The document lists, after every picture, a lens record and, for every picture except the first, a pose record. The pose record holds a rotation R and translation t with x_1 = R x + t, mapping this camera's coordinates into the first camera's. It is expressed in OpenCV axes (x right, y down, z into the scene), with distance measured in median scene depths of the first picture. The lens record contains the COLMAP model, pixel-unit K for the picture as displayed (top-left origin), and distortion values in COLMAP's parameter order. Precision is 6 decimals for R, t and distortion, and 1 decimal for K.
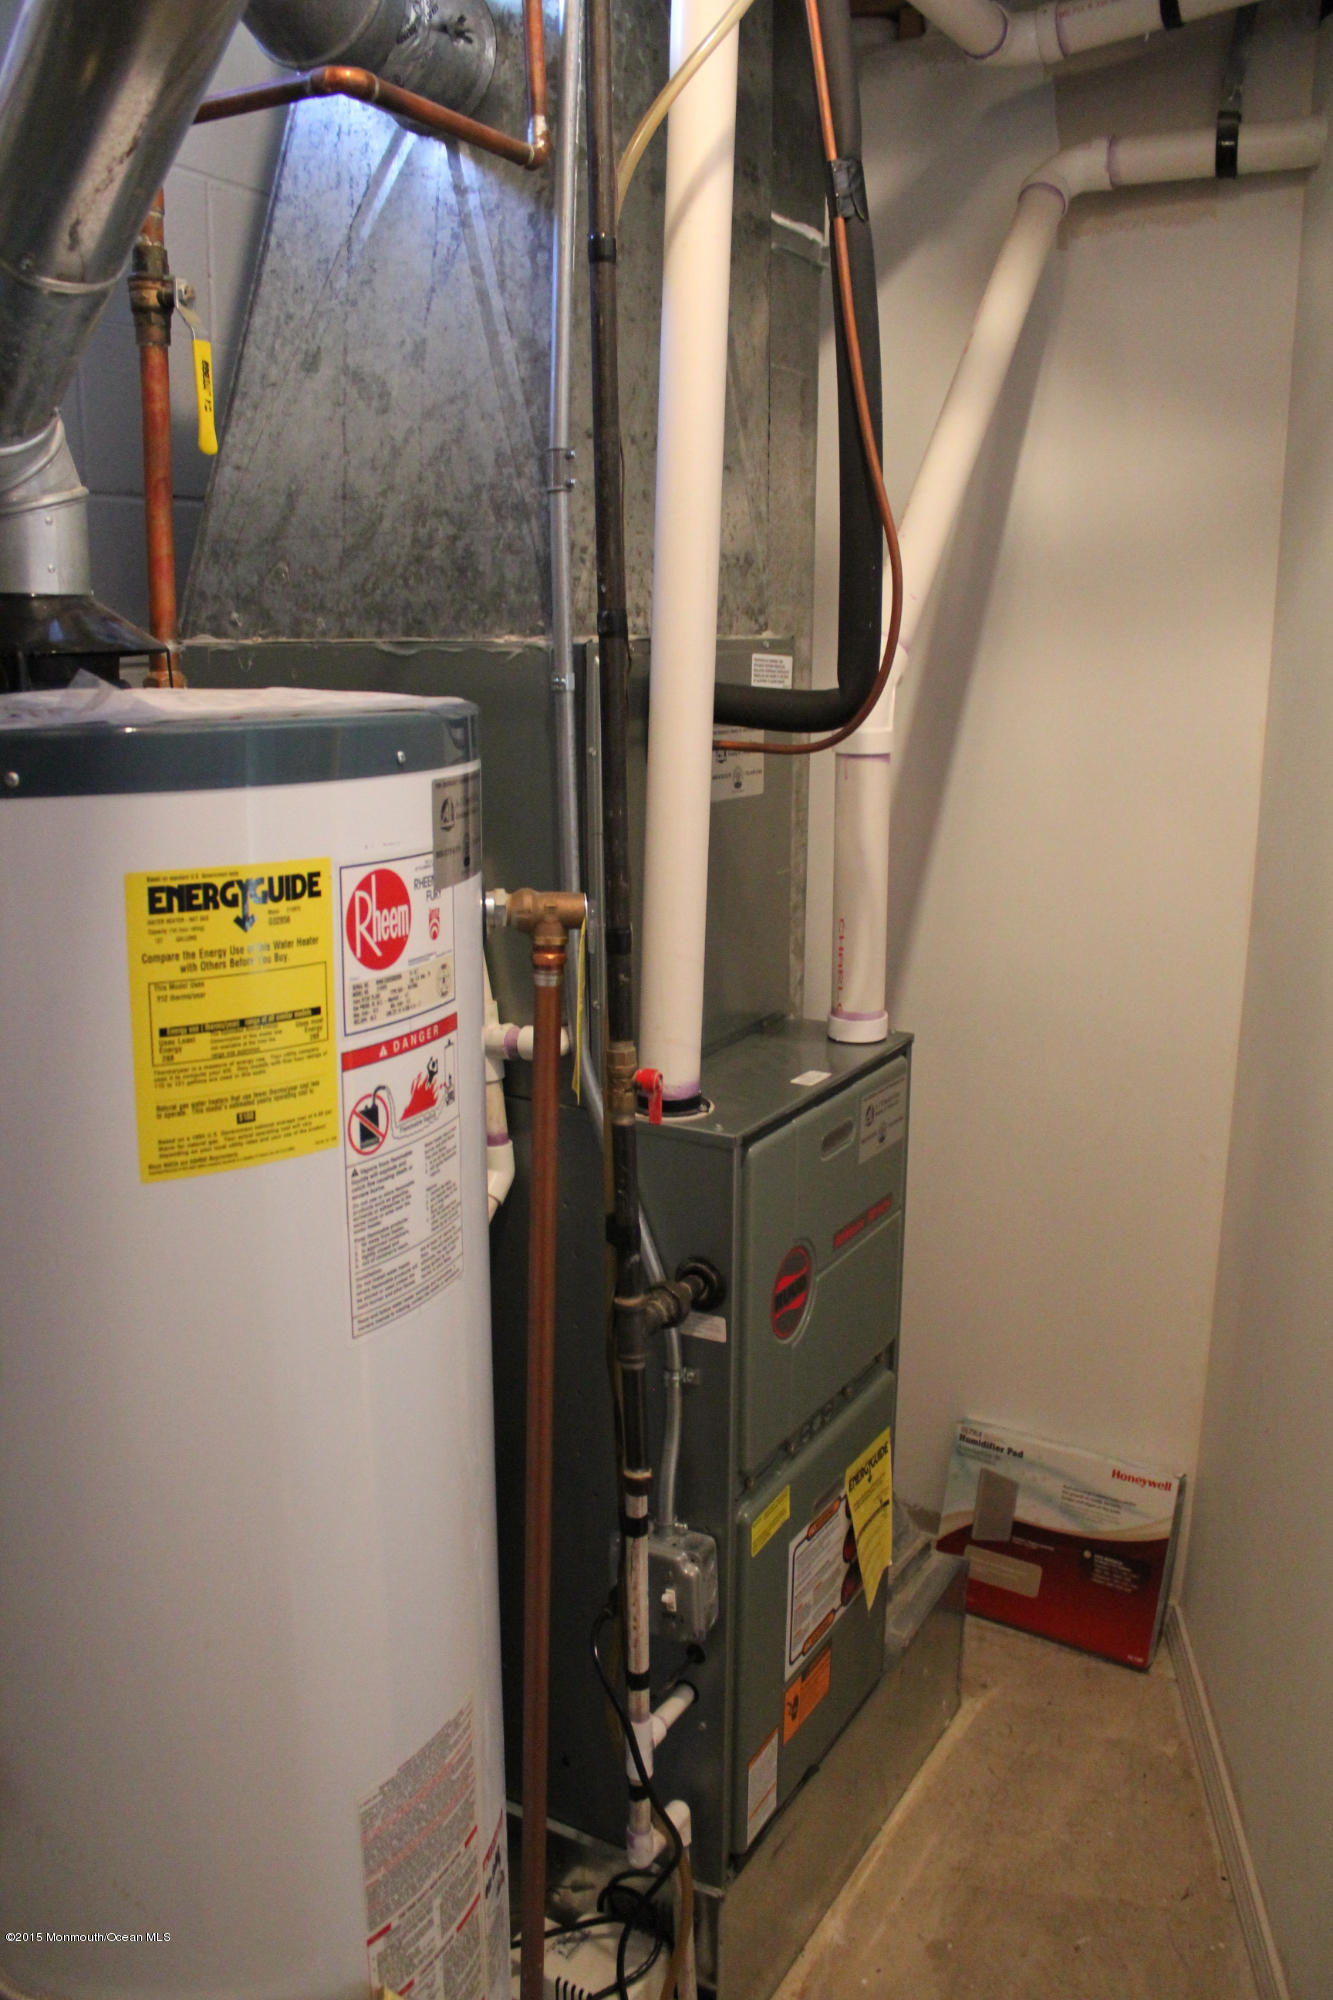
lens RADIAL K [[1658.3, 0, 678.8], [0, 1658.3, 1015.9], [0, 0, 1]] dist [-0.167977, 0.153190]
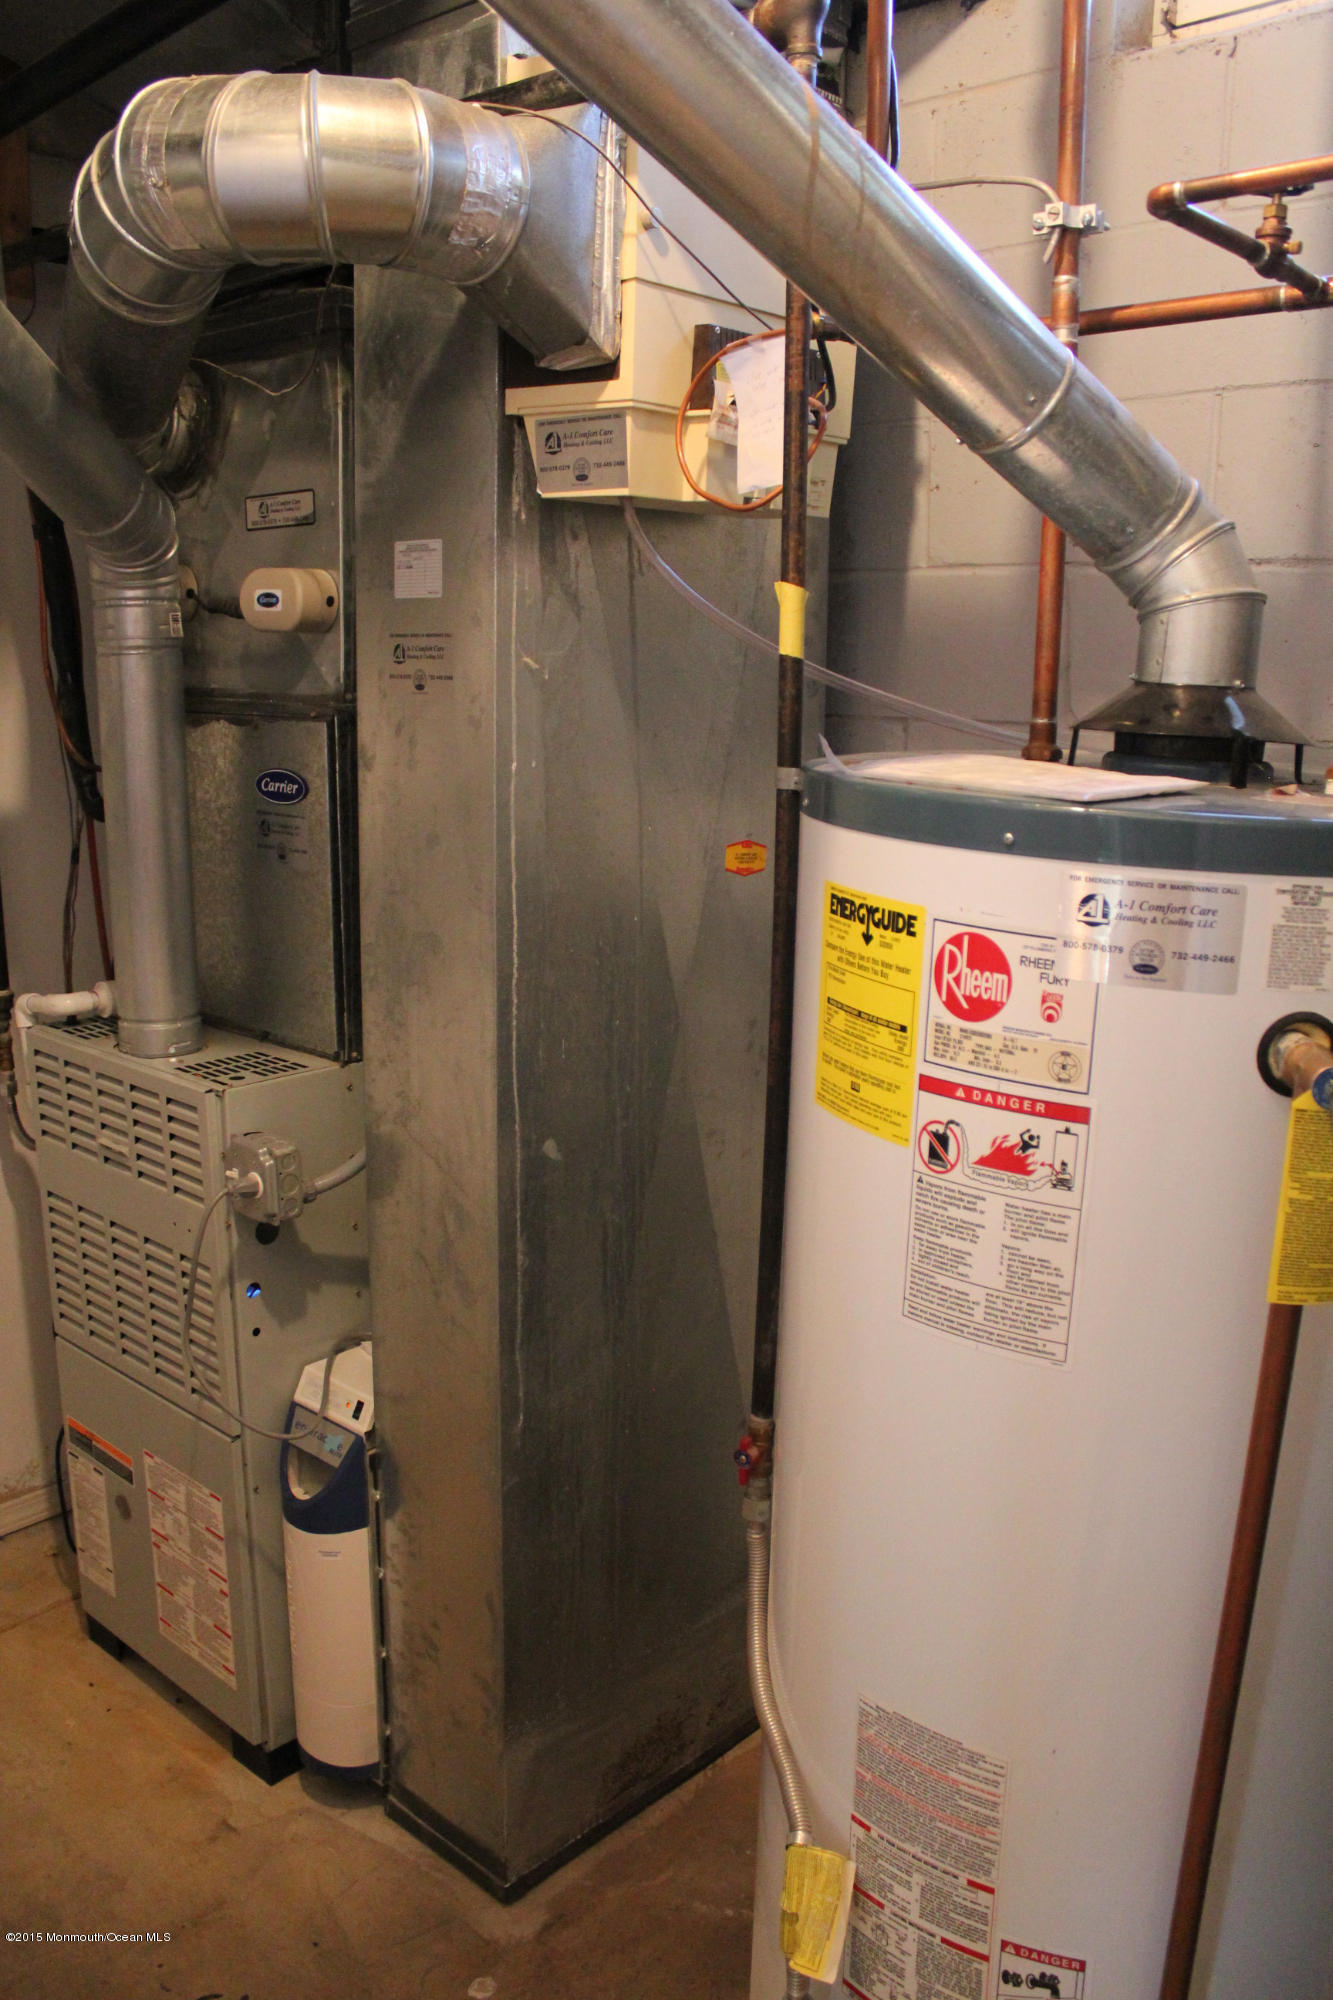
lens RADIAL K [[1658.3, 0, 678.8], [0, 1658.3, 1015.9], [0, 0, 1]] dist [-0.167977, 0.153190]
pose [[-0.212297, 0.203124, -0.955861, 0.950092], [-0.244605, 0.935973, 0.253225, -0.272177], [0.946096, 0.287568, -0.149019, 0.995643]]
